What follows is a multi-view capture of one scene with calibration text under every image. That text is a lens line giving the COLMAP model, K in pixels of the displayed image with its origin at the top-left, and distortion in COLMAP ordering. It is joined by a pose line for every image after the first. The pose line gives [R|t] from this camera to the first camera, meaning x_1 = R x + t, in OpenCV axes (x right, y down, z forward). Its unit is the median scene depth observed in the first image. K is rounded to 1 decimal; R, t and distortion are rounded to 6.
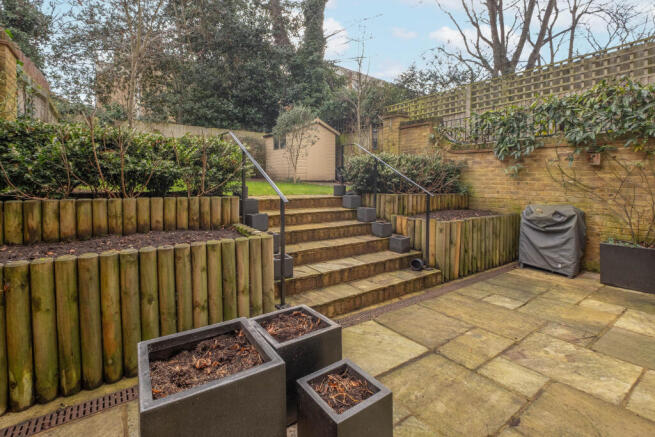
lens RADIAL K [[290.8, 0, 288.5], [0, 290.8, 195.2], [0, 0, 1]] dist [-0.002172, -0.000208]
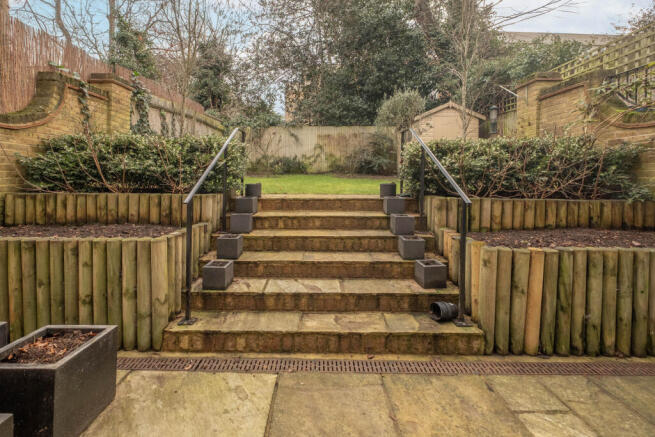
lens RADIAL K [[281.1, 0, 308.9], [0, 281.1, 187.5], [0, 0, 1]] dist [-0.001428, -0.000358]
pose [[0.848006, 0.015348, -0.529765, 0.595805], [-0.023944, 0.999669, -0.009367, -0.017341], [0.529446, 0.020628, 0.848093, 0.381324]]
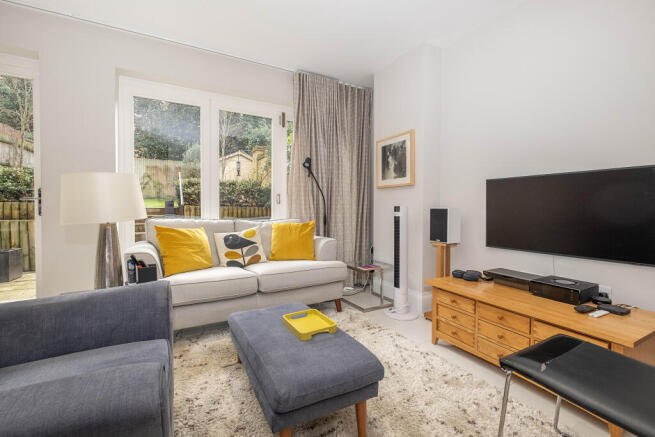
lens RADIAL K [[287.5, 0, 293.7], [0, 287.5, 220.6], [0, 0, 1]] dist [-0.000318, -0.000011]
pose [[0.994141, 0.006396, -0.107902, 1.474440], [-0.007056, 0.999959, -0.005736, 0.113950], [0.107861, 0.006464, 0.994145, -0.604786]]
